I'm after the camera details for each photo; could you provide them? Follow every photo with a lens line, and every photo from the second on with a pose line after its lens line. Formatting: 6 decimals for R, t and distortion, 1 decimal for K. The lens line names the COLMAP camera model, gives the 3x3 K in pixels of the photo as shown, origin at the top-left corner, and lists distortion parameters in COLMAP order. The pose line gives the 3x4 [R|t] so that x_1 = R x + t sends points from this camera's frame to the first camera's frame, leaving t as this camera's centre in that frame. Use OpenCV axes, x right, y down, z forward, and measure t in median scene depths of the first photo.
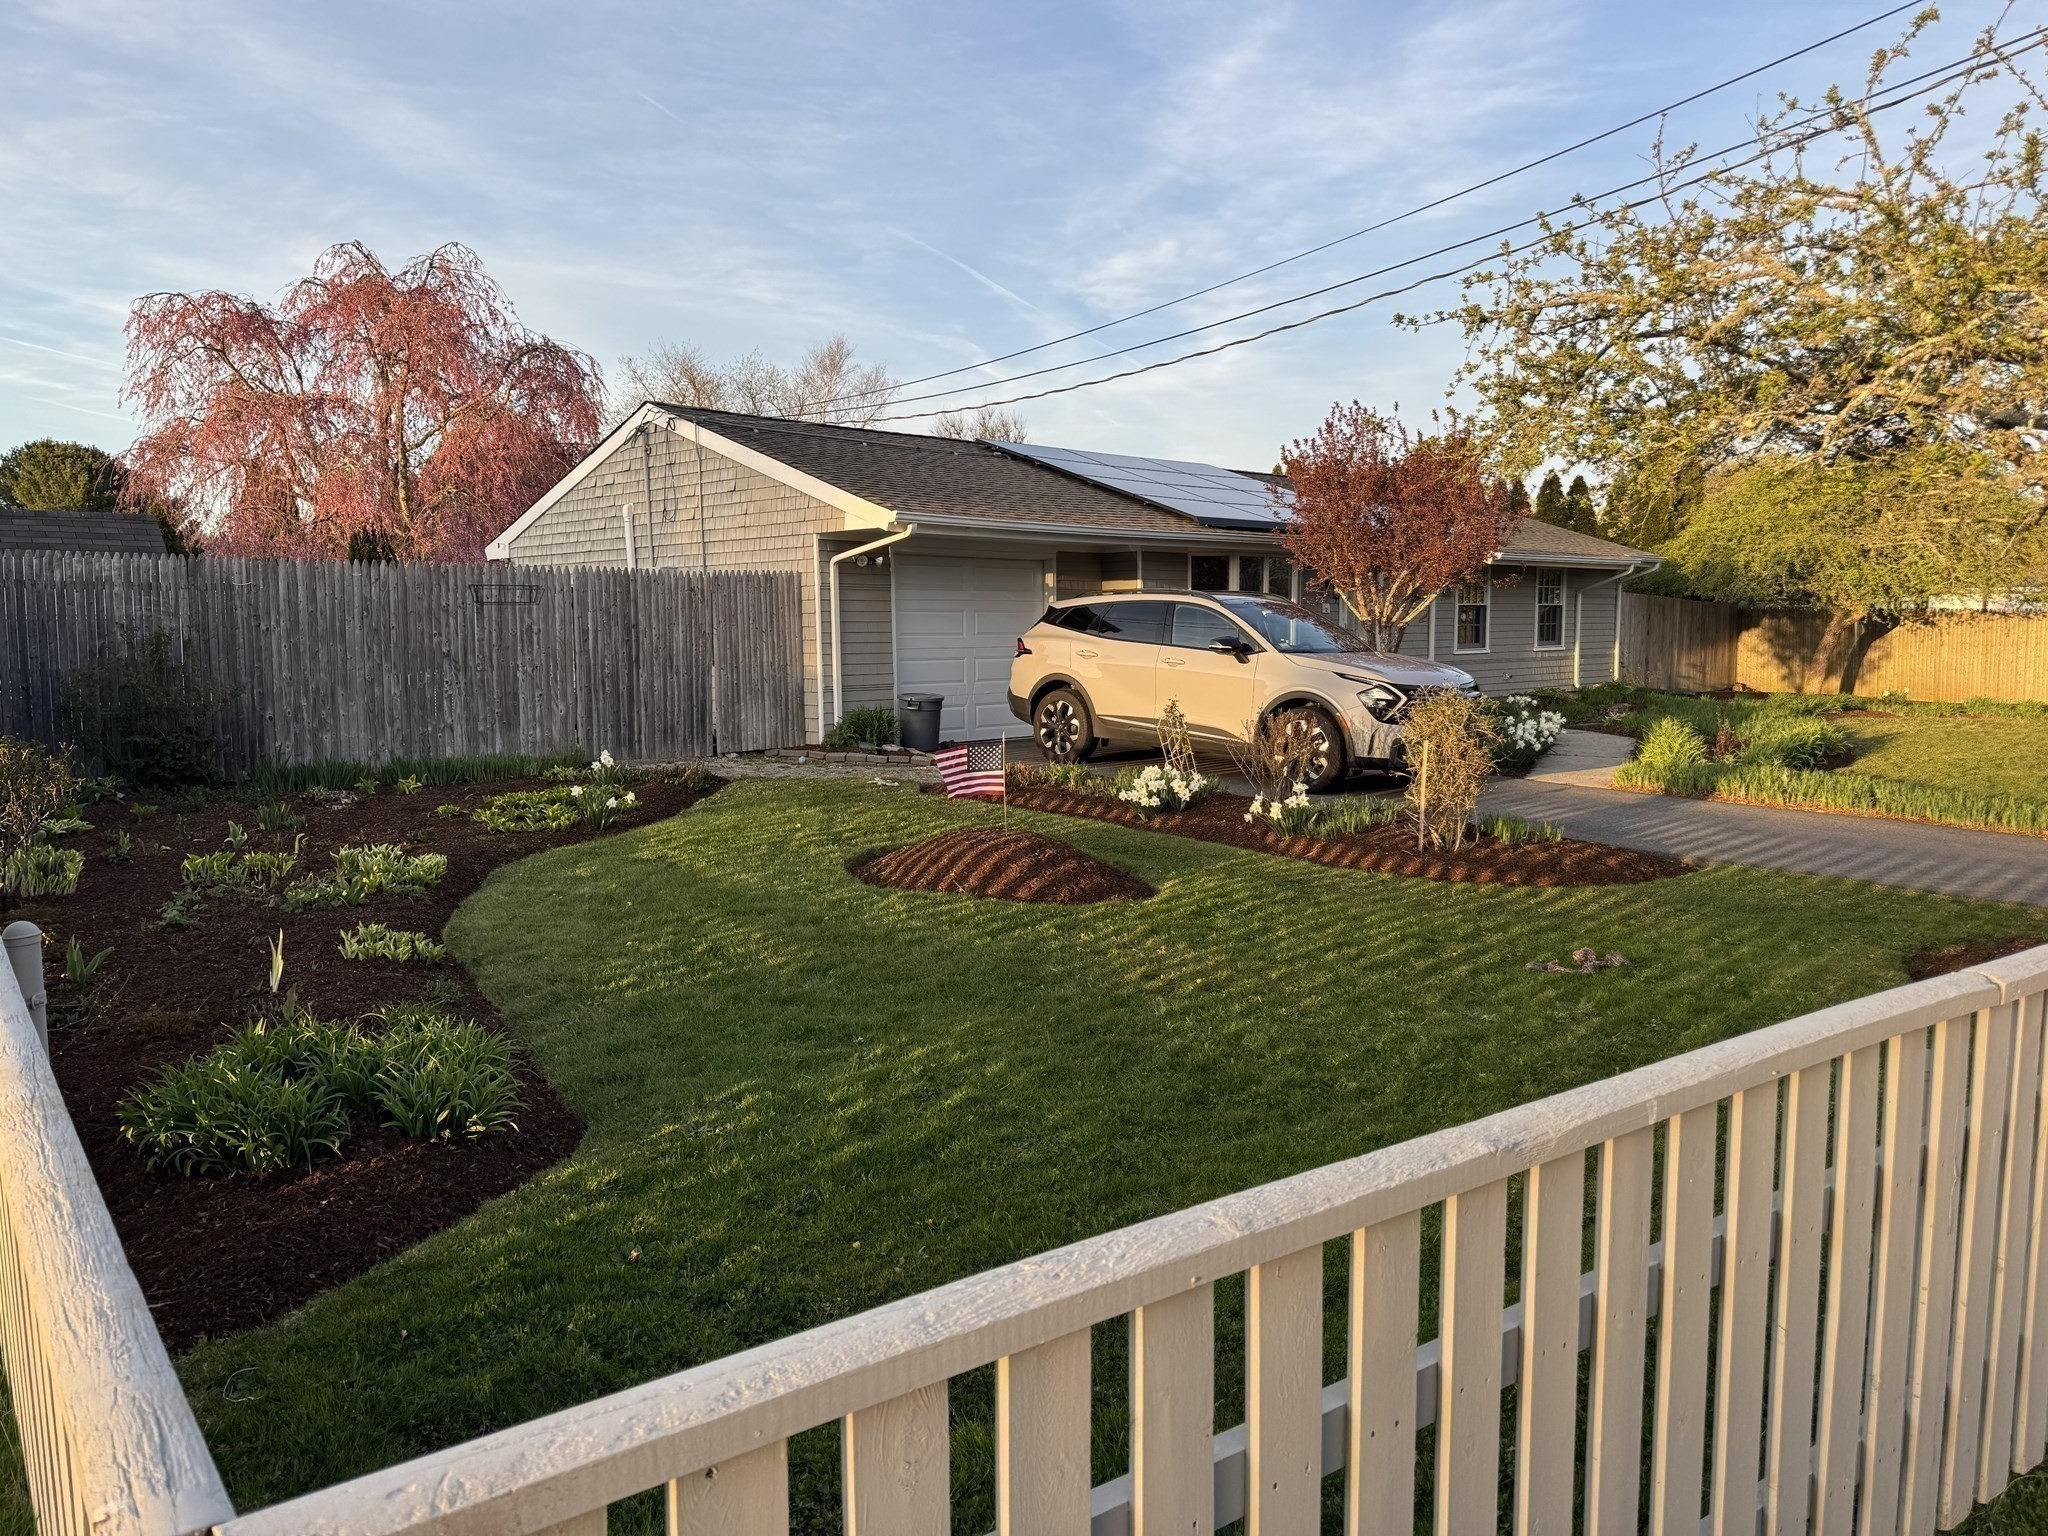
lens RADIAL K [[1395.9, 0, 1015.6], [0, 1395.9, 757.9], [0, 0, 1]] dist [0.003961, -0.010559]
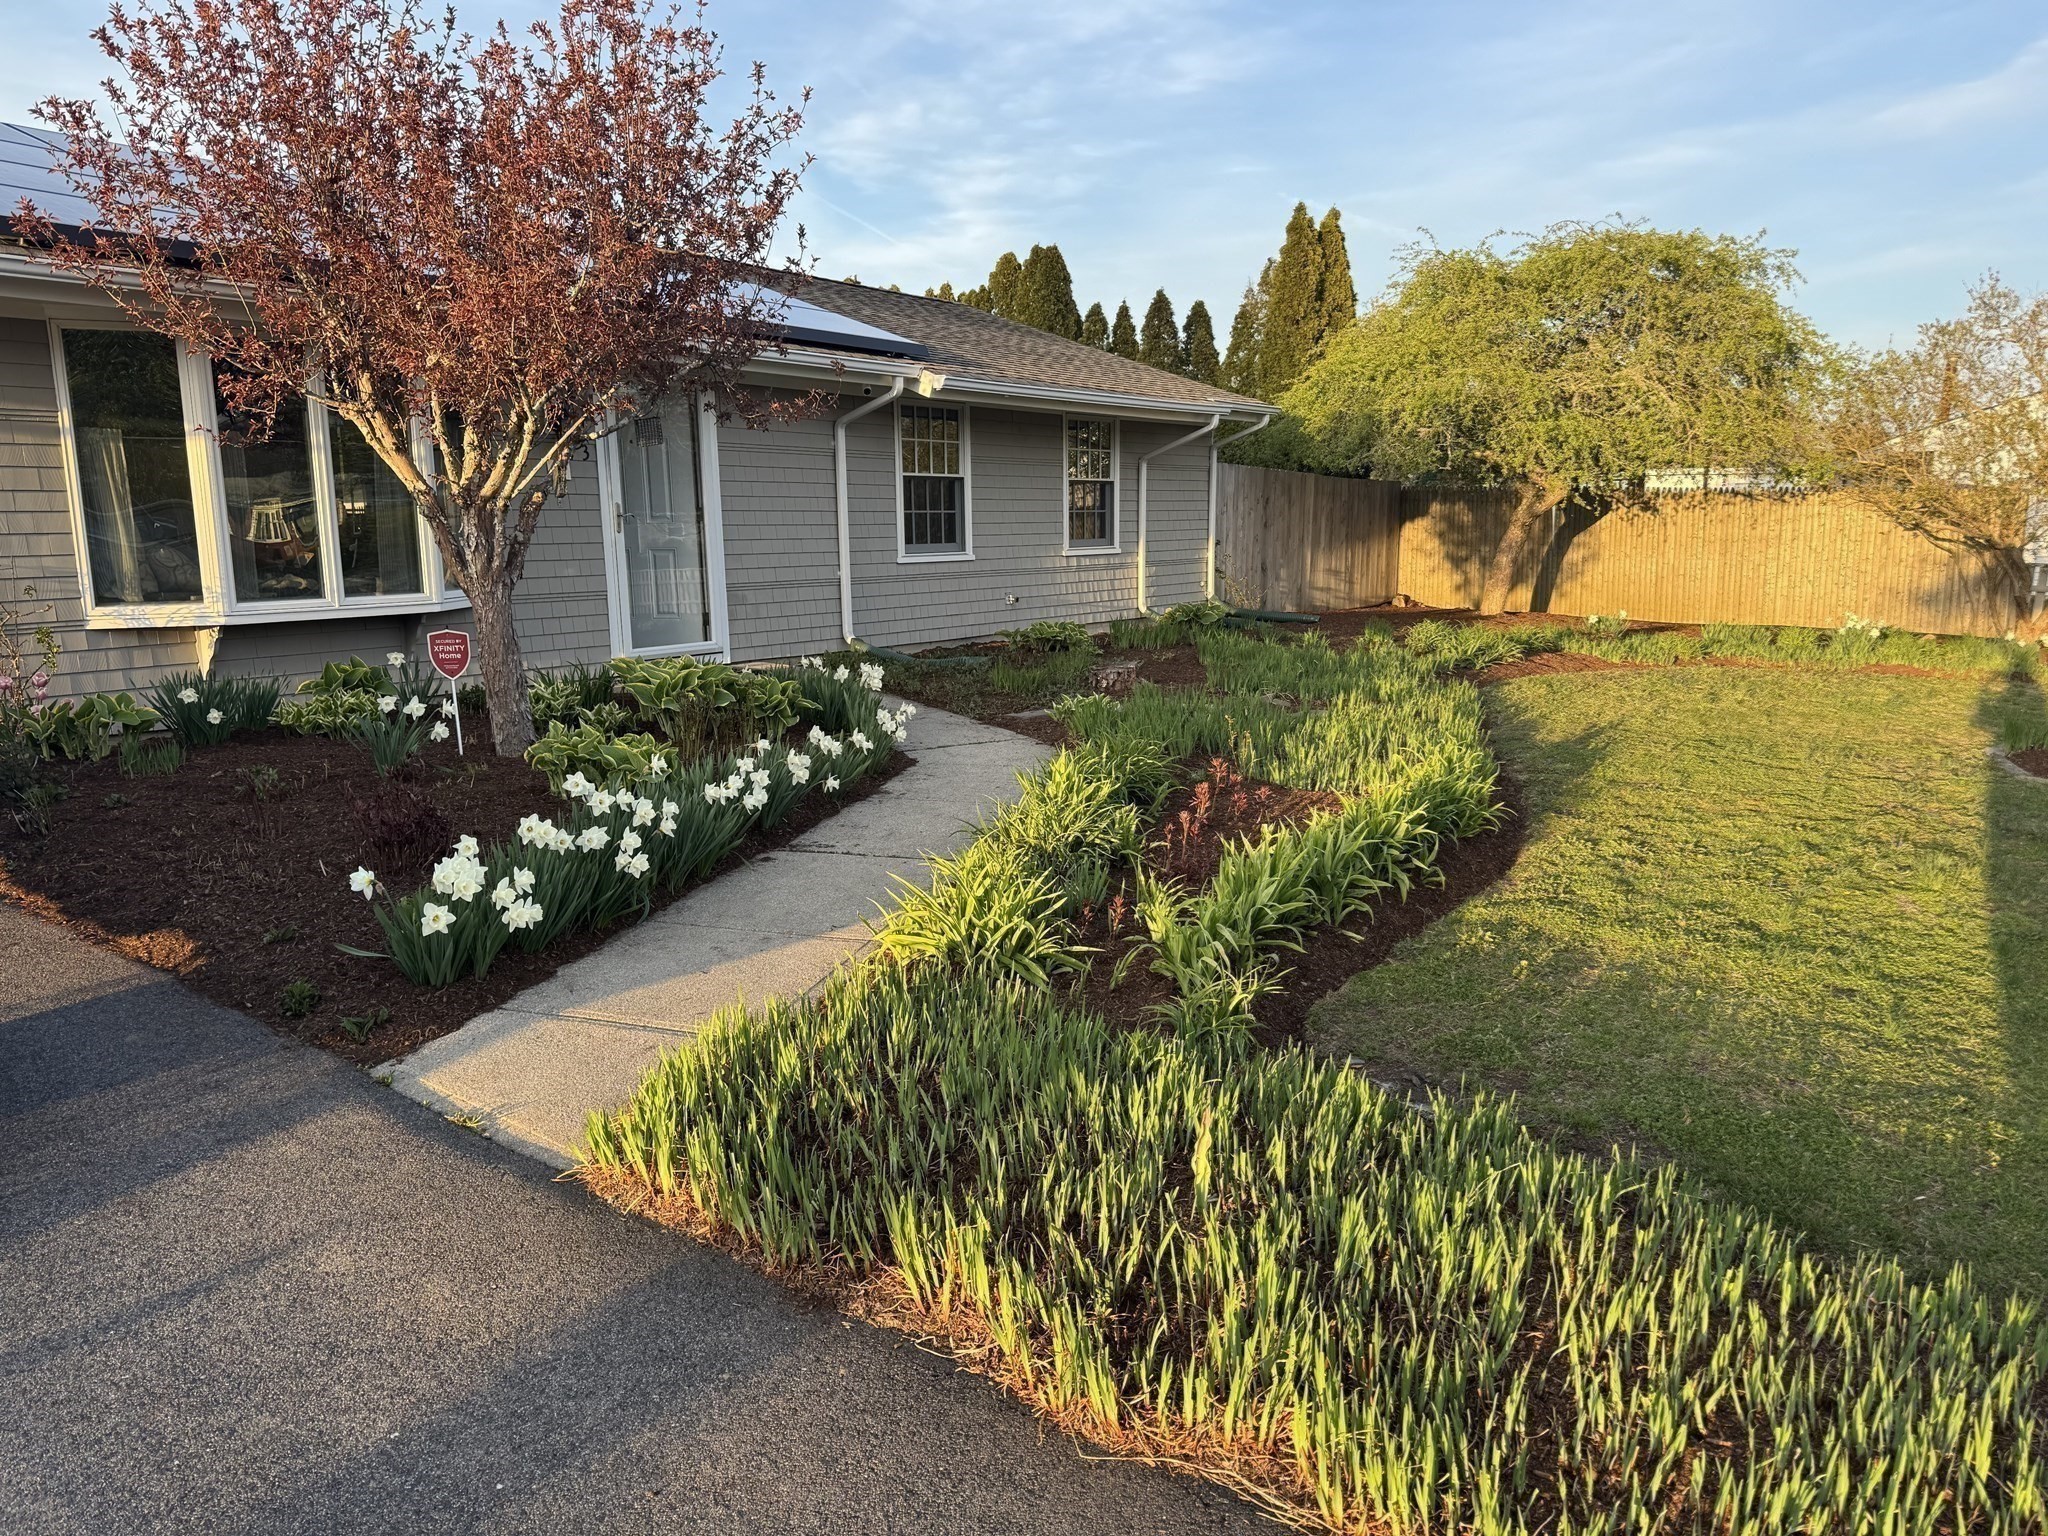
lens RADIAL K [[1395.9, 0, 1027.3], [0, 1395.9, 779.9], [0, 0, 1]] dist [0.003961, -0.010559]
pose [[0.984365, -0.034710, 0.172686, 0.218308], [0.018384, 0.995283, 0.095258, -0.033080], [-0.175178, -0.090594, 0.980360, 0.350135]]
